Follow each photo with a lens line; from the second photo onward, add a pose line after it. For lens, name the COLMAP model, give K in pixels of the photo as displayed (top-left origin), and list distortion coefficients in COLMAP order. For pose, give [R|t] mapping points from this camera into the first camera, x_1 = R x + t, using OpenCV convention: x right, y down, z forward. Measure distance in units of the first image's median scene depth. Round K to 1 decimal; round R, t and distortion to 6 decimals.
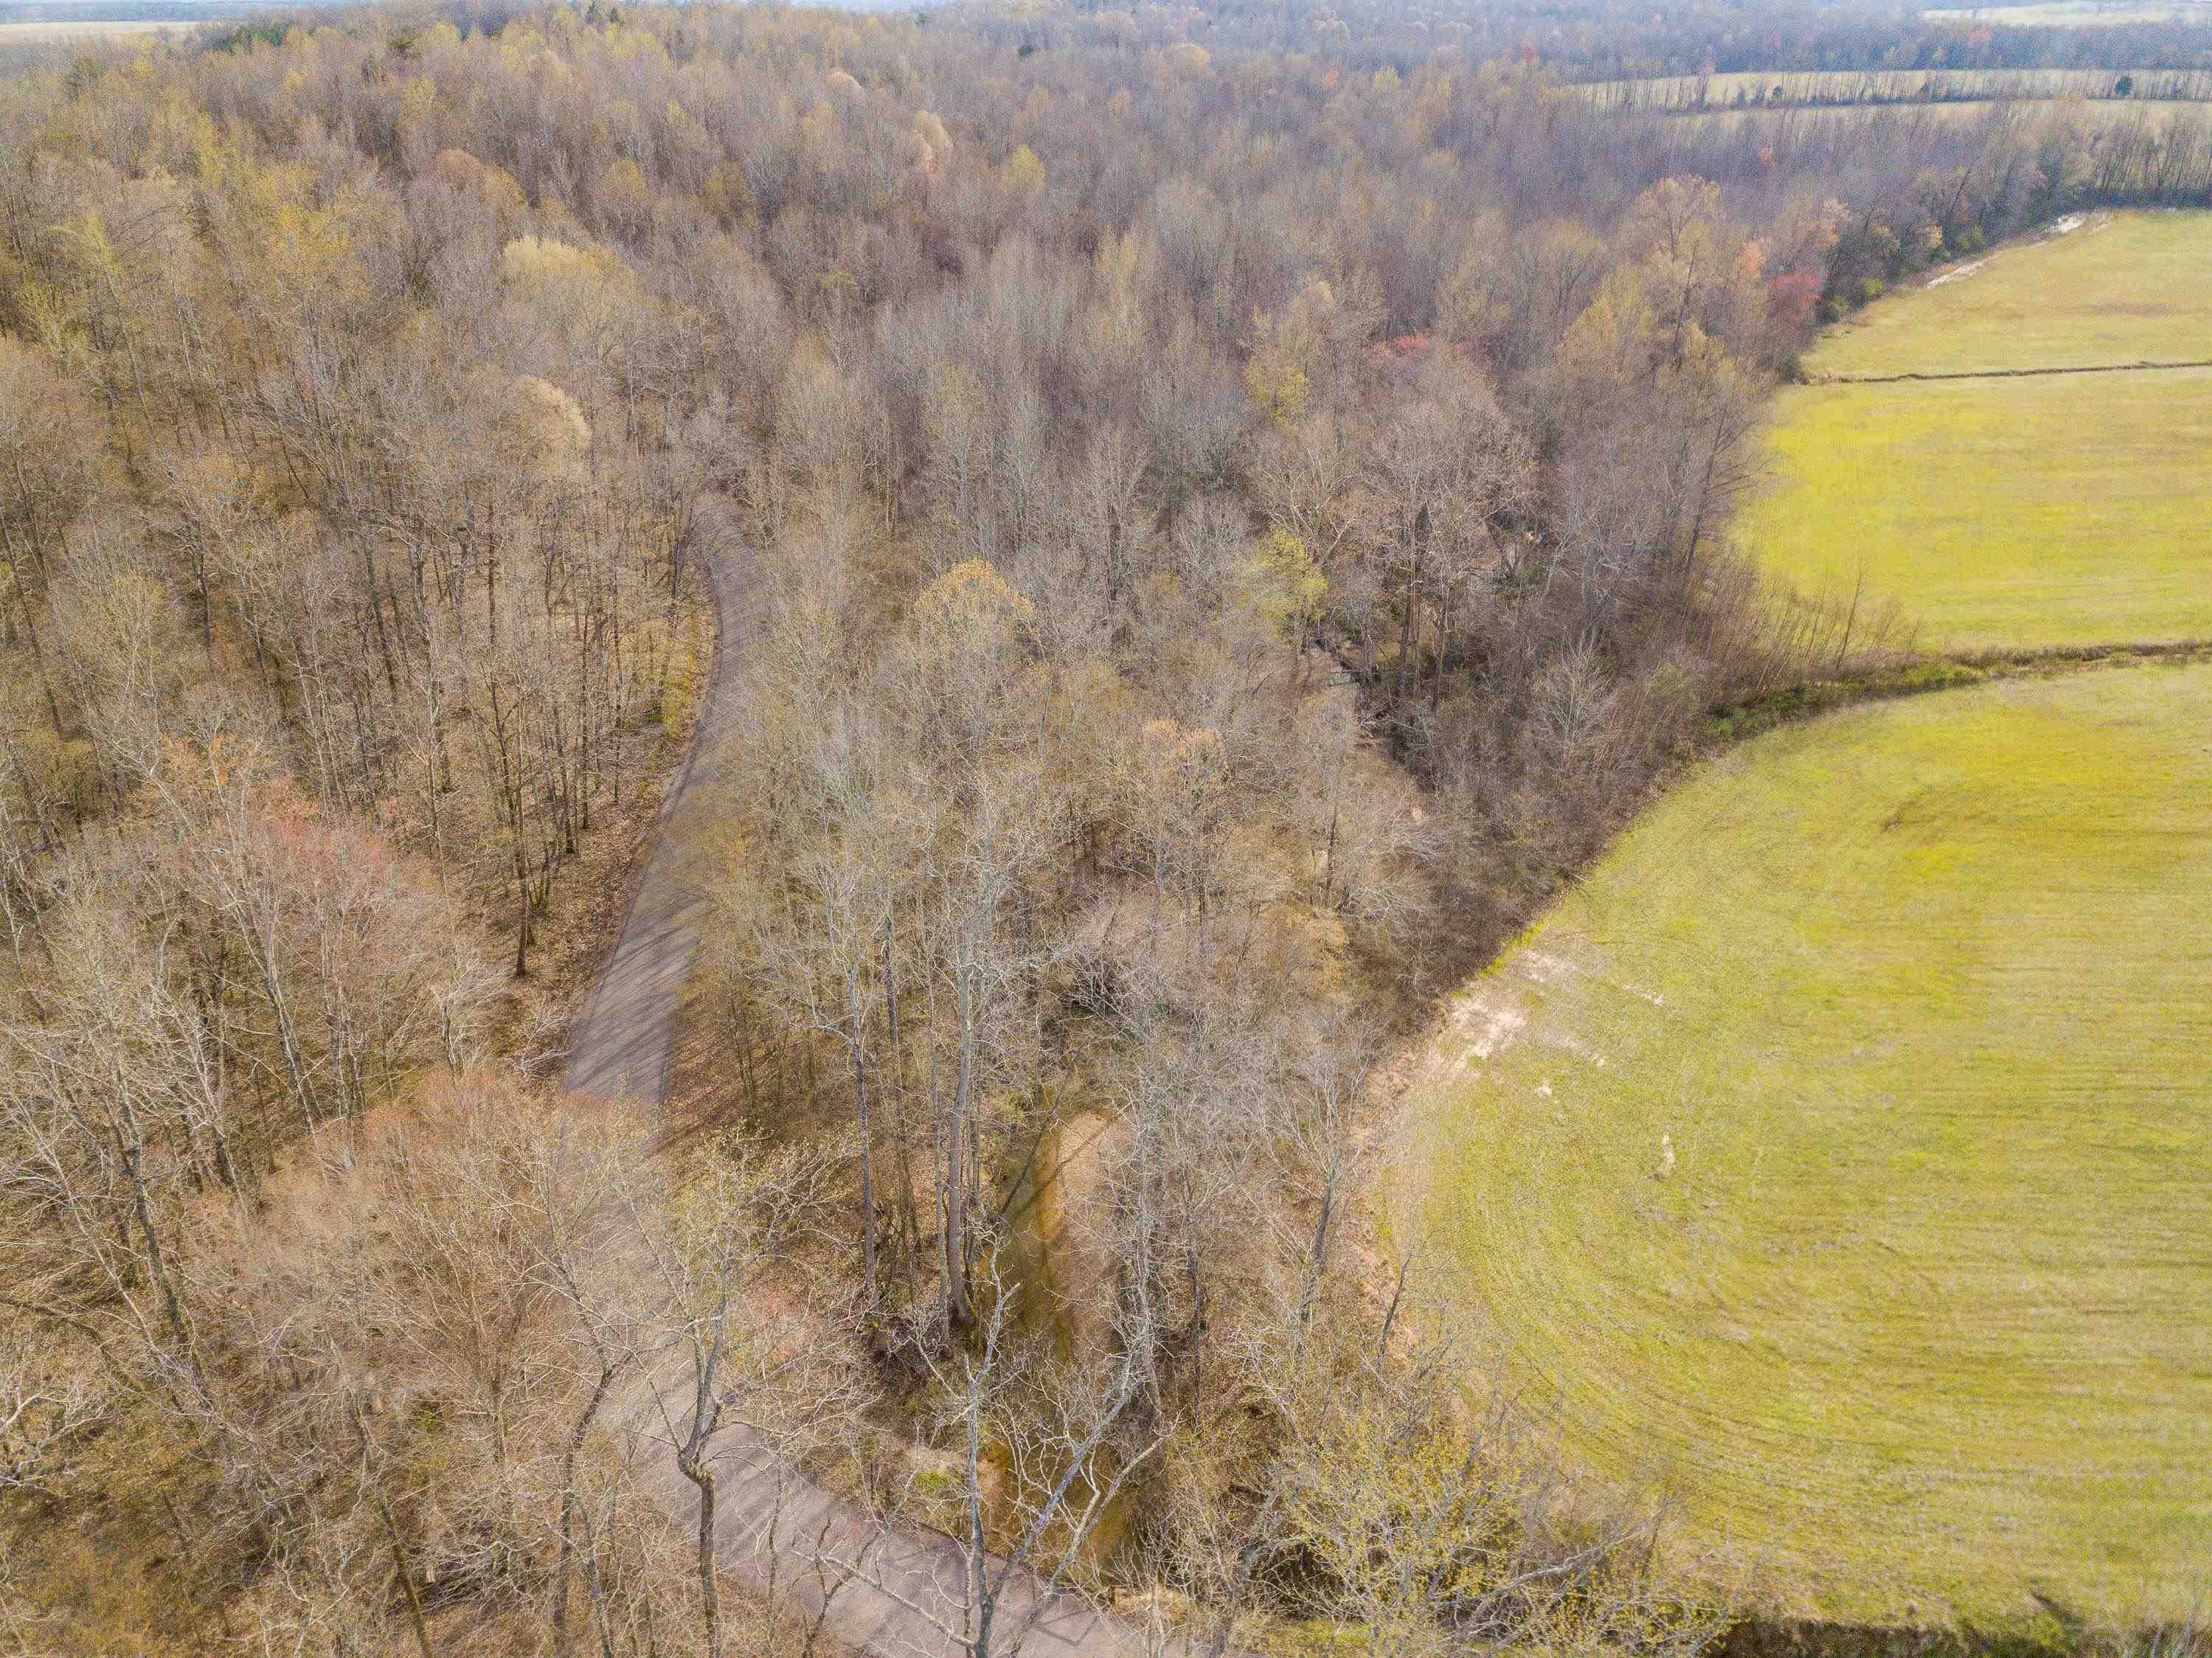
lens RADIAL K [[1694.2, 0, 1113.9], [0, 1694.2, 831.5], [0, 0, 1]] dist [0.016100, -0.005723]
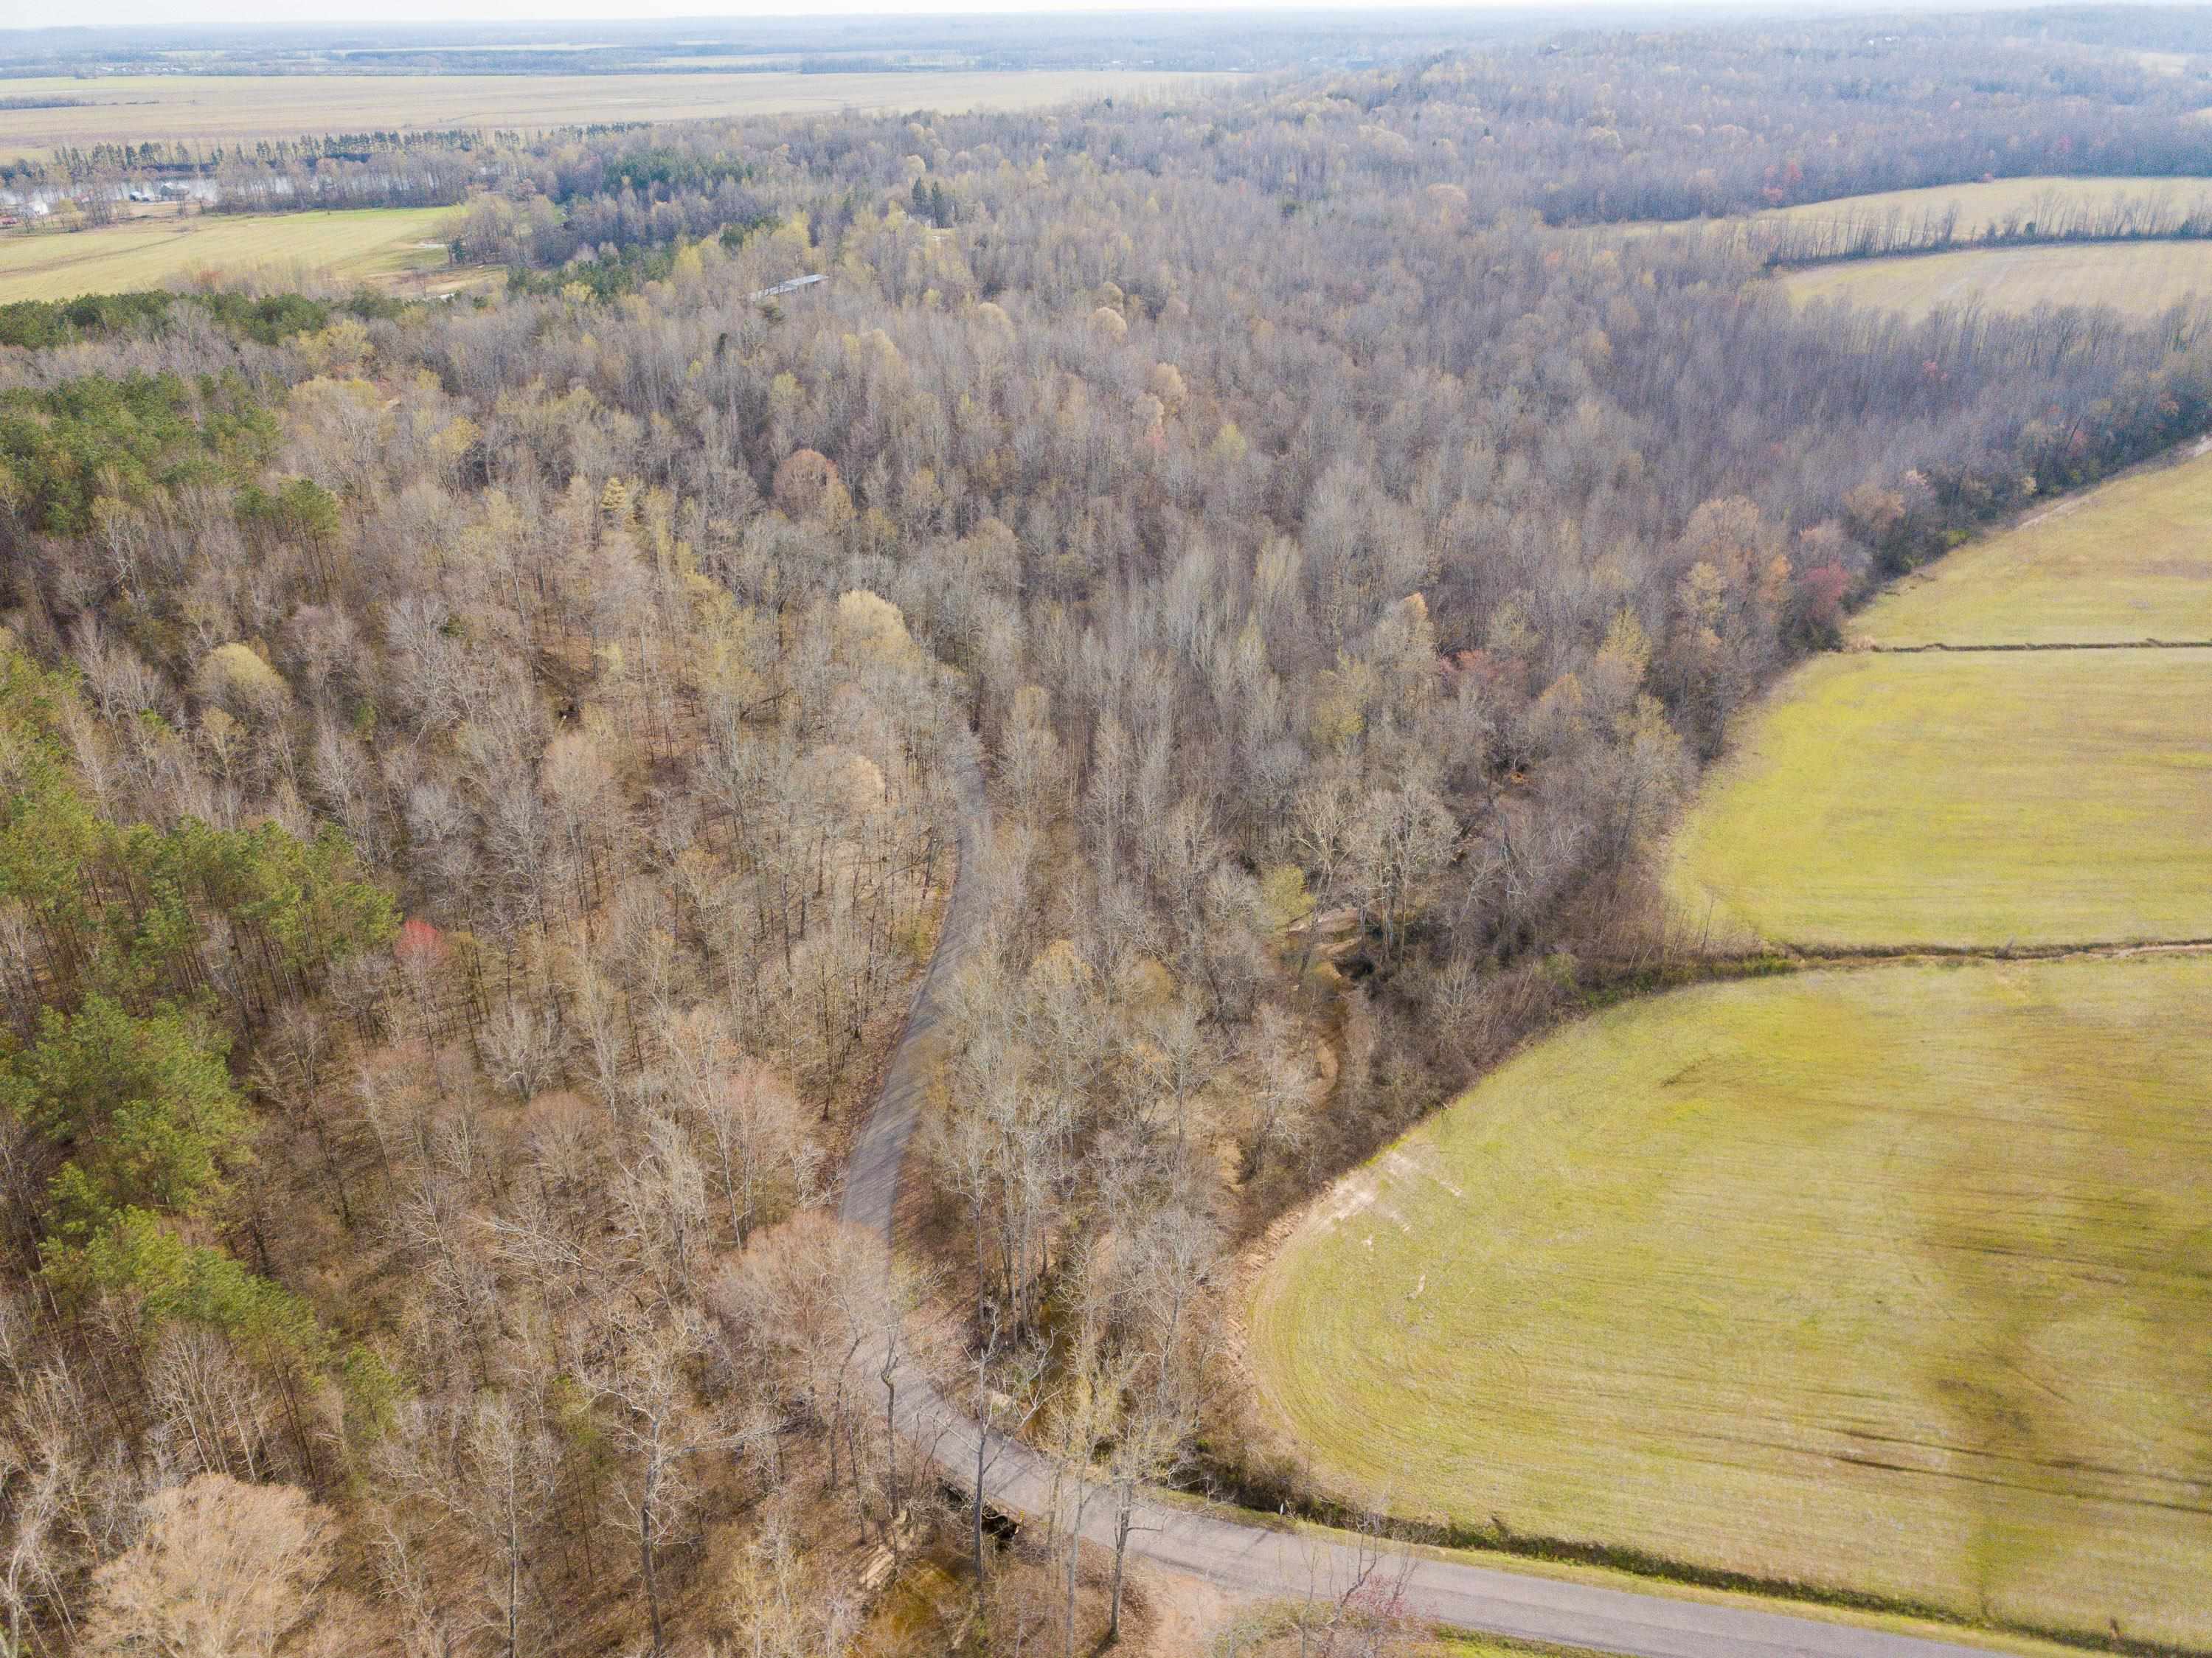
lens RADIAL K [[1694.2, 0, 1099.0], [0, 1694.2, 823.1], [0, 0, 1]] dist [0.016100, -0.005723]
pose [[0.984327, 0.060271, -0.165732, 0.195903], [-0.062762, 0.997980, -0.009831, -0.204100], [0.164805, 0.020078, 0.986122, -0.662134]]
